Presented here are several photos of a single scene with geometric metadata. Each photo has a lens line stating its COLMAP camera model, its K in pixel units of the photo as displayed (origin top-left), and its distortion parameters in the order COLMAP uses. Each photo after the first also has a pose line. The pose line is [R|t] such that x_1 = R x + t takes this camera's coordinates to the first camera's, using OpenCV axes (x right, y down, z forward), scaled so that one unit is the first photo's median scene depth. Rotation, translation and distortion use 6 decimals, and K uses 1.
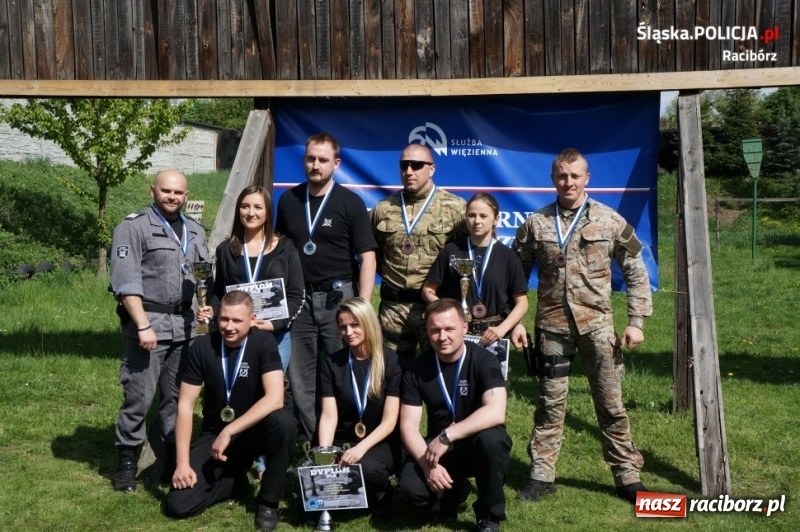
lens RADIAL K [[1047.9, 0, 400.0], [0, 1047.9, 266.0], [0, 0, 1]] dist [0.053716, 0.515644]
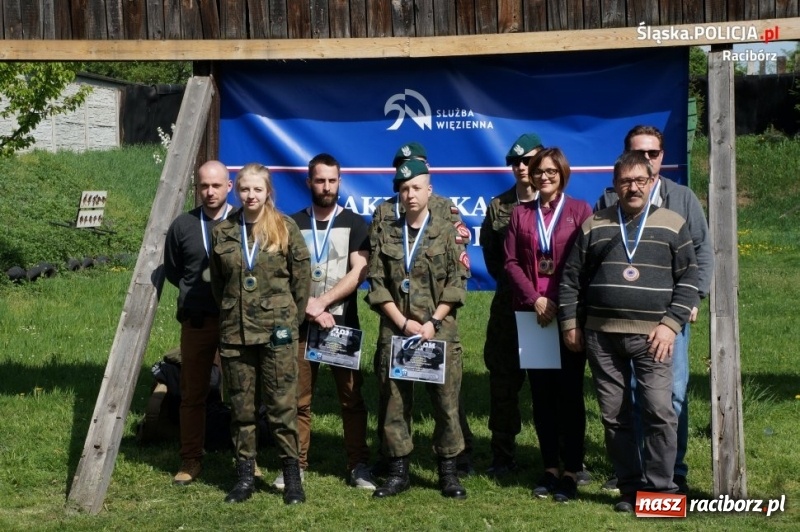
lens RADIAL K [[1625.3, 0, 408.9], [0, 1625.3, 267.8], [0, 0, 1]] dist [0.393054, 0.333316]
pose [[0.999835, -0.016926, 0.006561, 0.017246], [0.017008, 0.999774, -0.012756, 0.019015], [-0.006344, 0.012866, 0.999897, -0.276250]]
